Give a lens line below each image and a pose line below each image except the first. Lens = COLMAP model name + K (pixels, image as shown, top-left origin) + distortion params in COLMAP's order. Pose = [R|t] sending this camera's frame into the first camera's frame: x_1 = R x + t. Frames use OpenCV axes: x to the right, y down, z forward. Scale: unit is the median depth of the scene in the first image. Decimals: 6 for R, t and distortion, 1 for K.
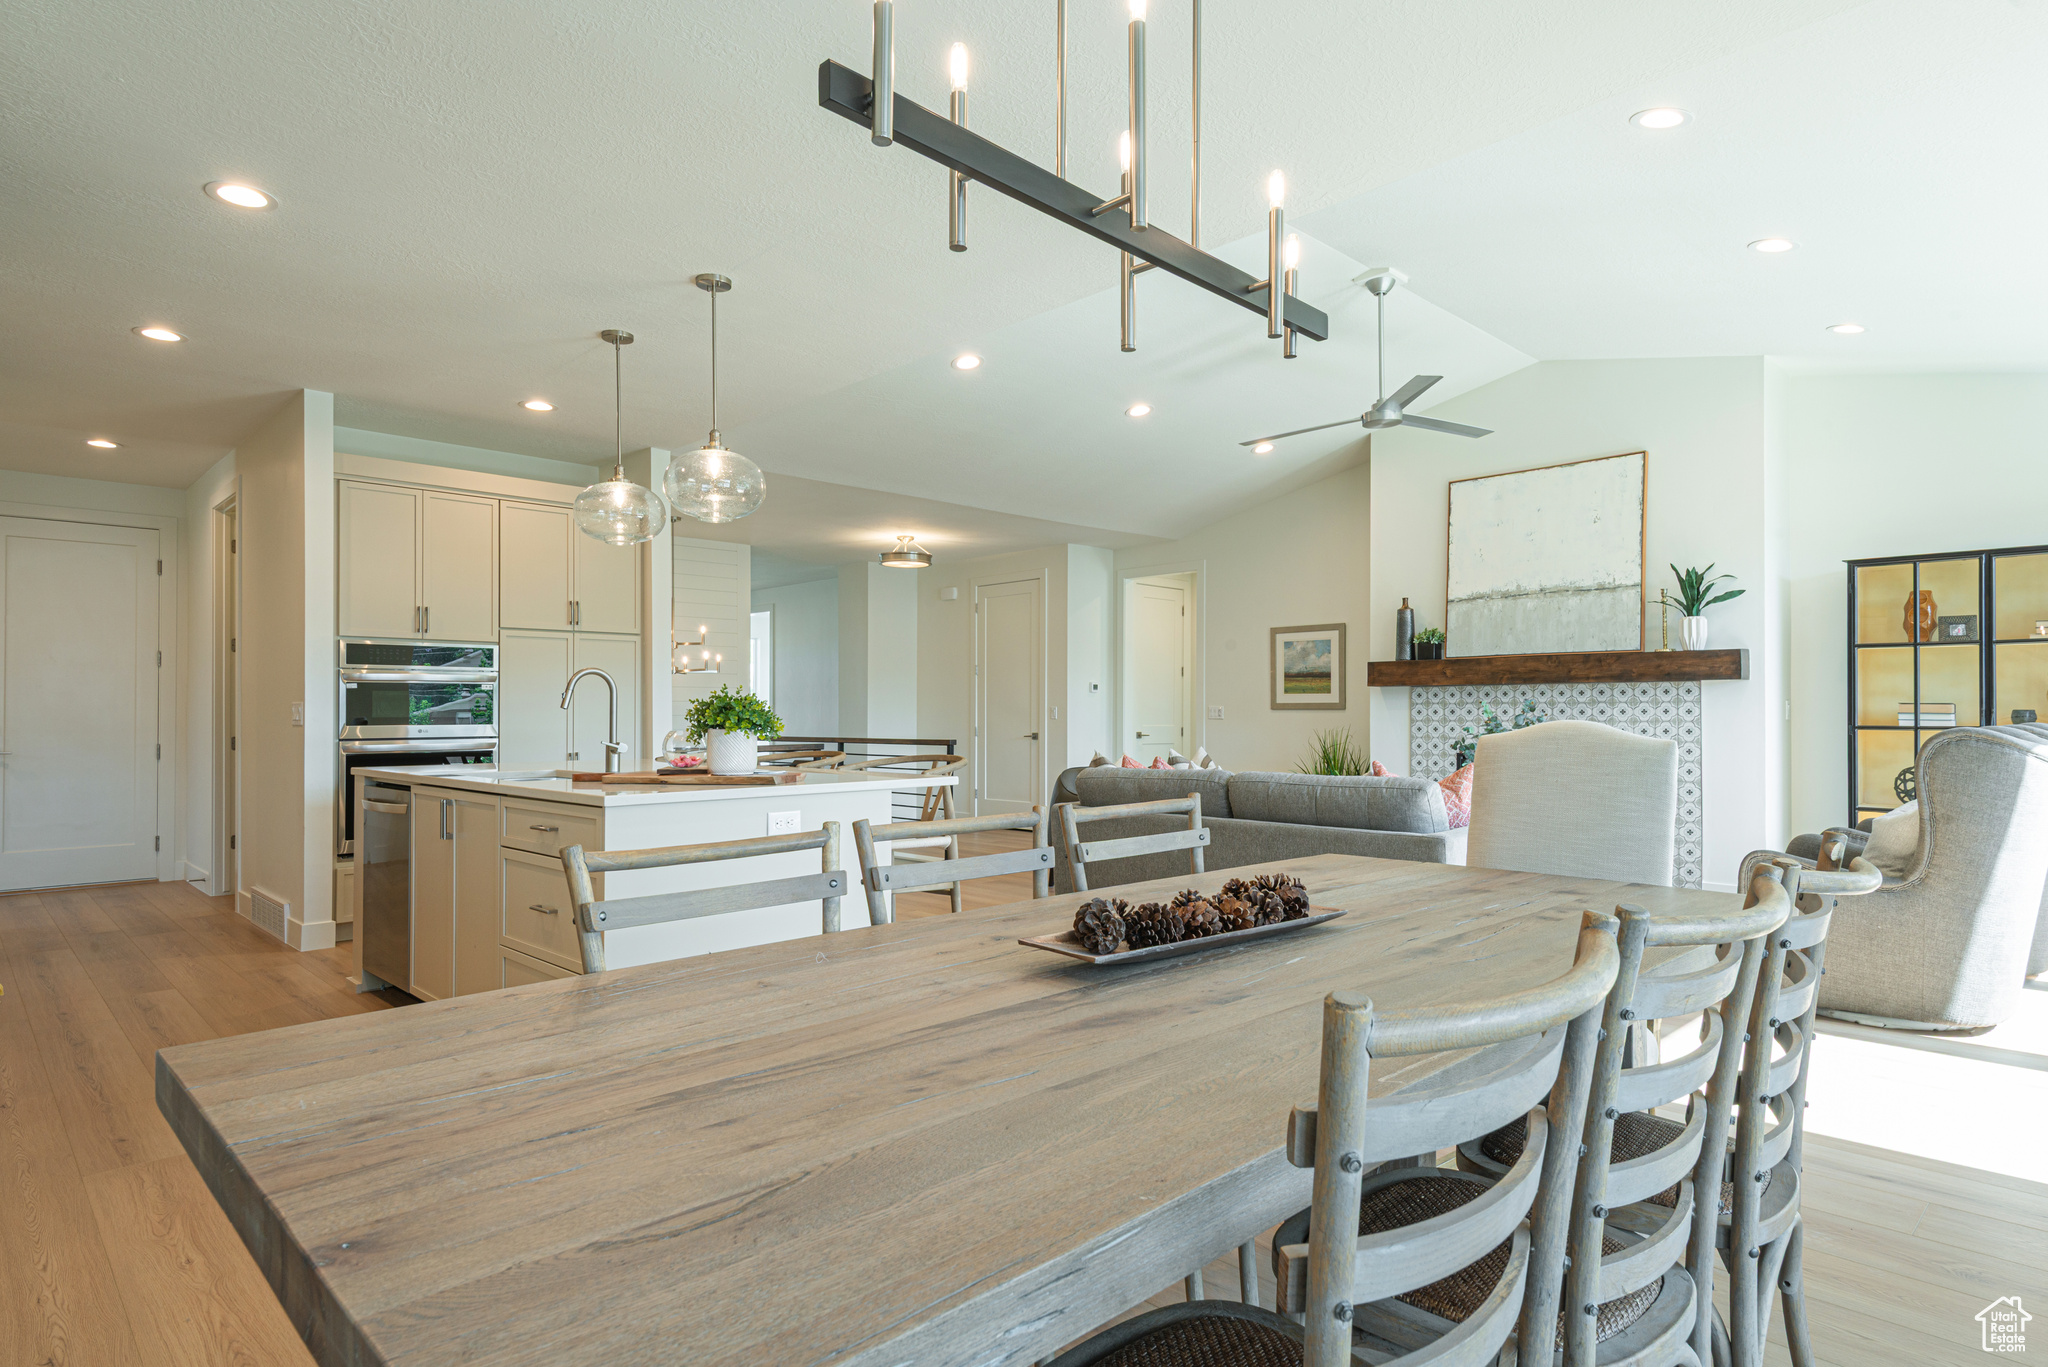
lens RADIAL K [[1097.0, 0, 1011.4], [0, 1097.0, 704.2], [0, 0, 1]] dist [0.008893, -0.001166]
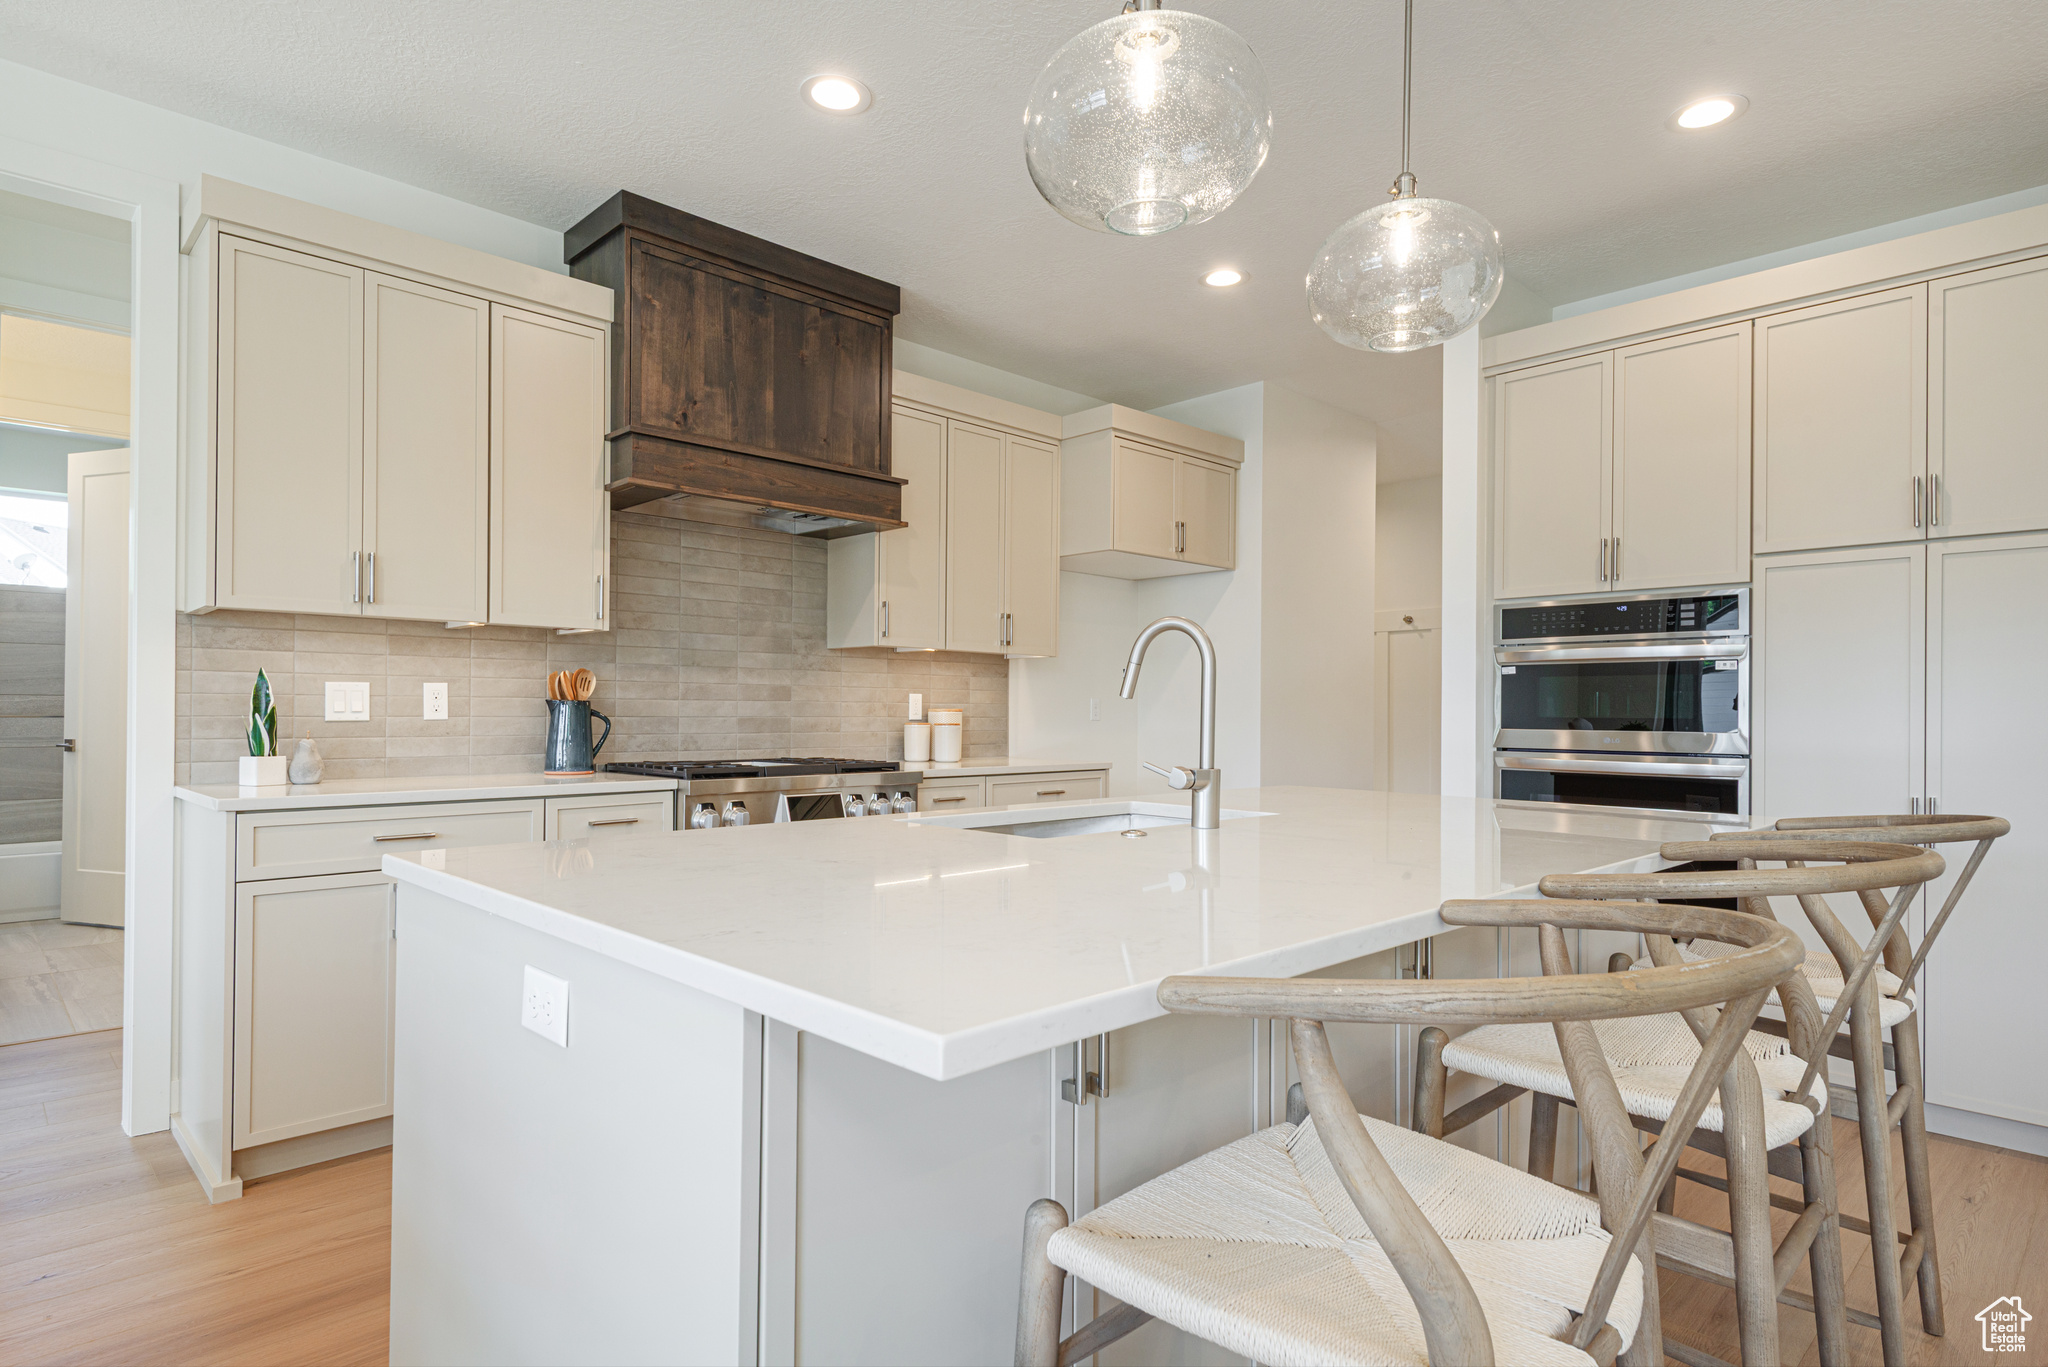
lens RADIAL K [[1109.6, 0, 1003.9], [0, 1109.6, 701.2], [0, 0, 1]] dist [0.000813, -0.001132]
pose [[0.001465, -0.009468, -0.999954, 0.071310], [0.004943, 0.999943, -0.009461, 0.005727], [0.999987, -0.004929, 0.001512, 0.557101]]
